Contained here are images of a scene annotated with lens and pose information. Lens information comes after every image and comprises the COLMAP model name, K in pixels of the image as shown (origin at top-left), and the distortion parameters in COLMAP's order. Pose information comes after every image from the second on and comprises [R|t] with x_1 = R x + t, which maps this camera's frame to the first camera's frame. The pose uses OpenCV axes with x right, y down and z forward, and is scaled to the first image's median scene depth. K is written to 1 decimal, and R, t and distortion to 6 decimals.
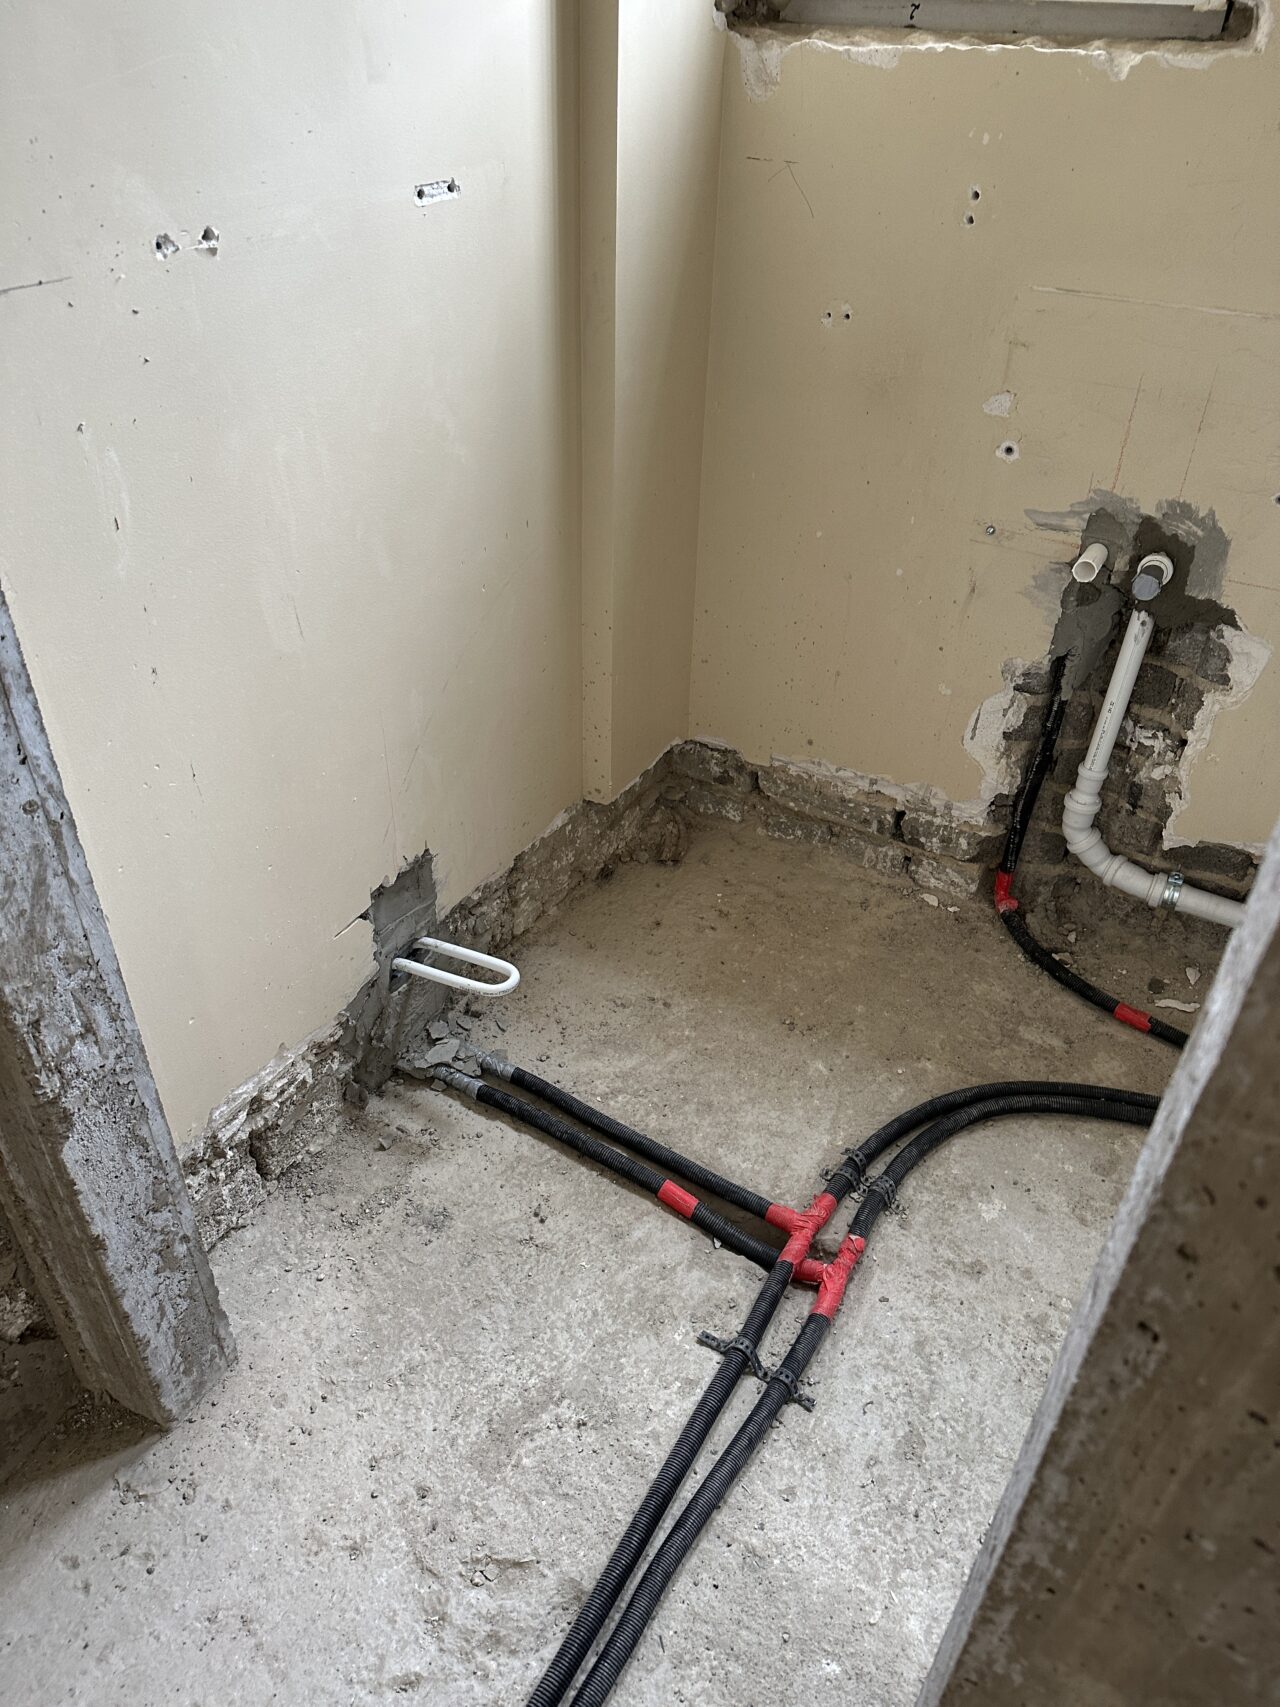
lens RADIAL K [[1182.9, 0, 641.0], [0, 1182.9, 851.9], [0, 0, 1]] dist [-0.000844, -0.001551]
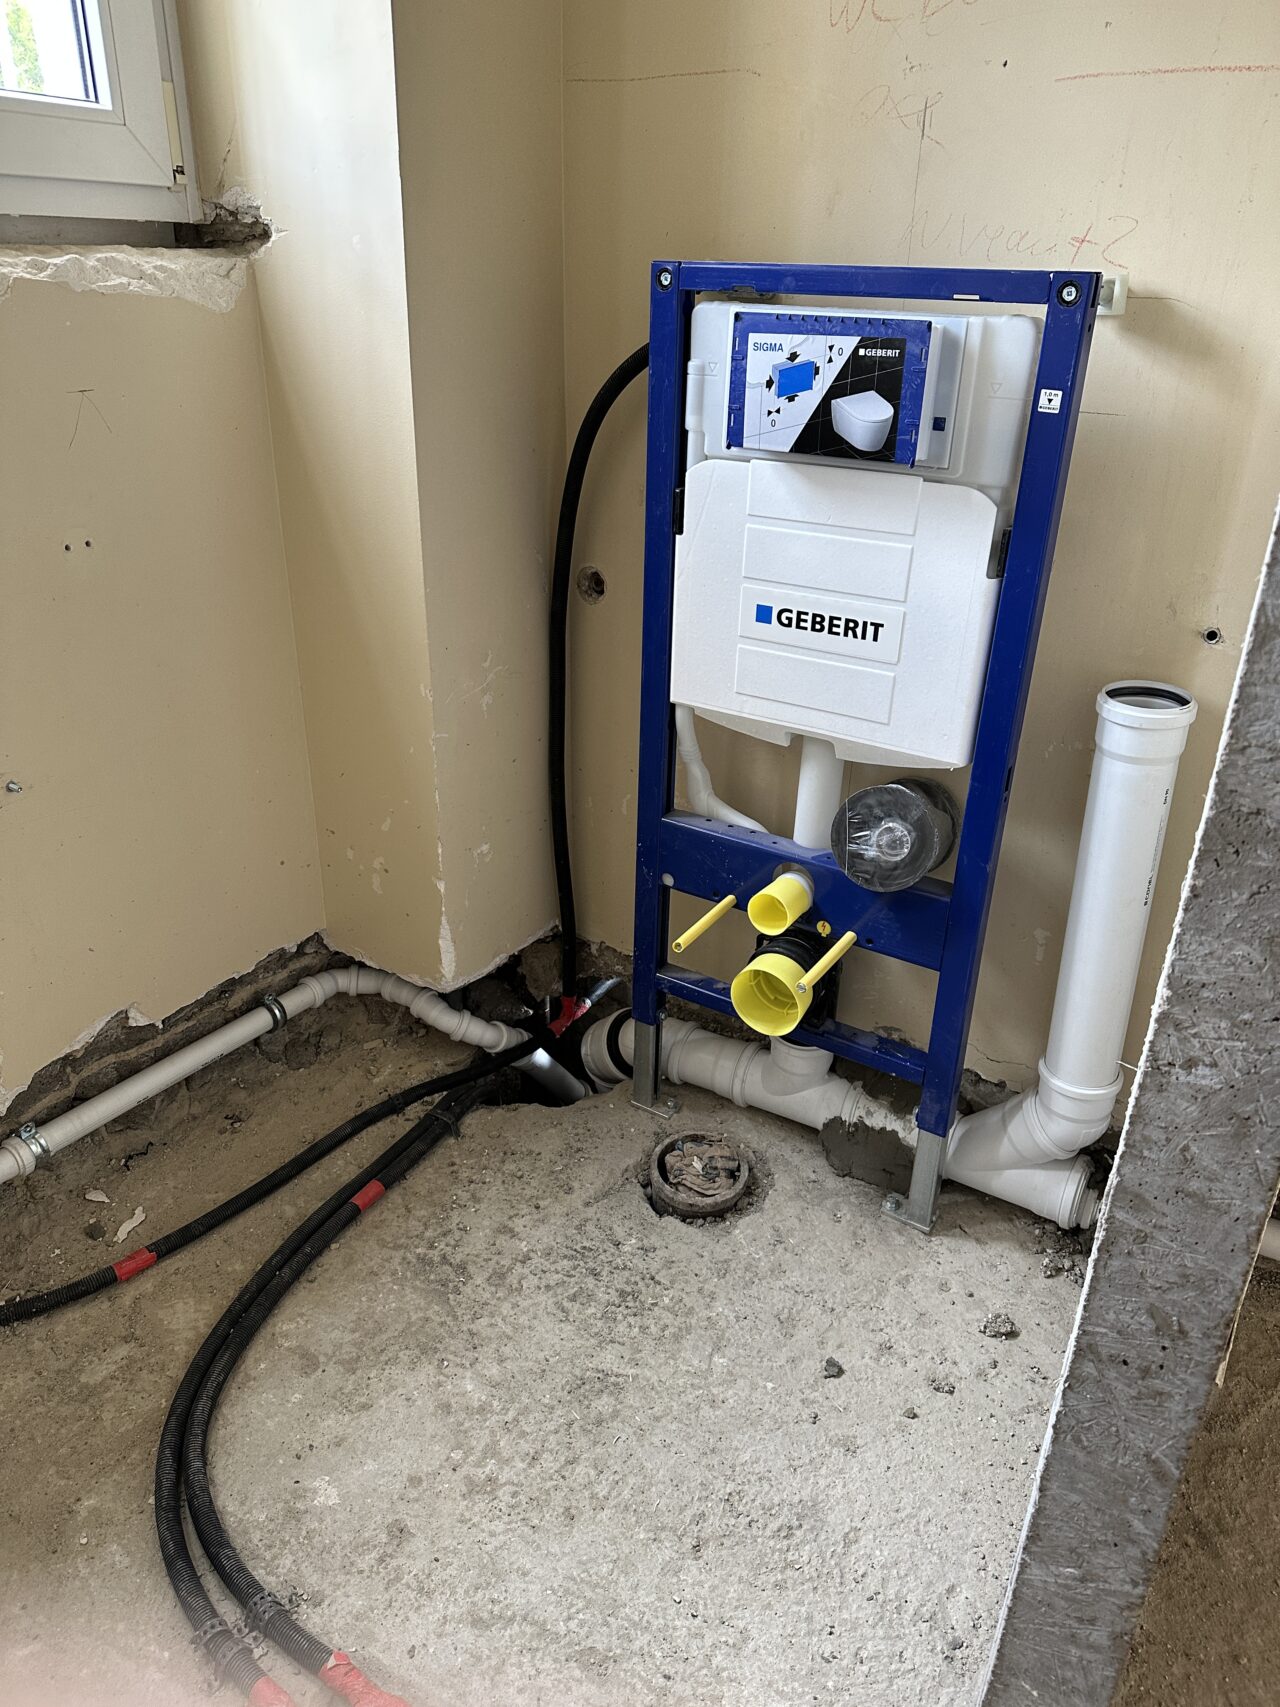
lens RADIAL K [[1182.9, 0, 640.0], [0, 1182.9, 853.4], [0, 0, 1]] dist [-0.000844, -0.001551]
pose [[0.065014, -0.458001, 0.886571, -0.265802], [0.570872, 0.745775, 0.343402, -0.233278], [-0.818461, 0.483793, 0.309945, 0.356468]]
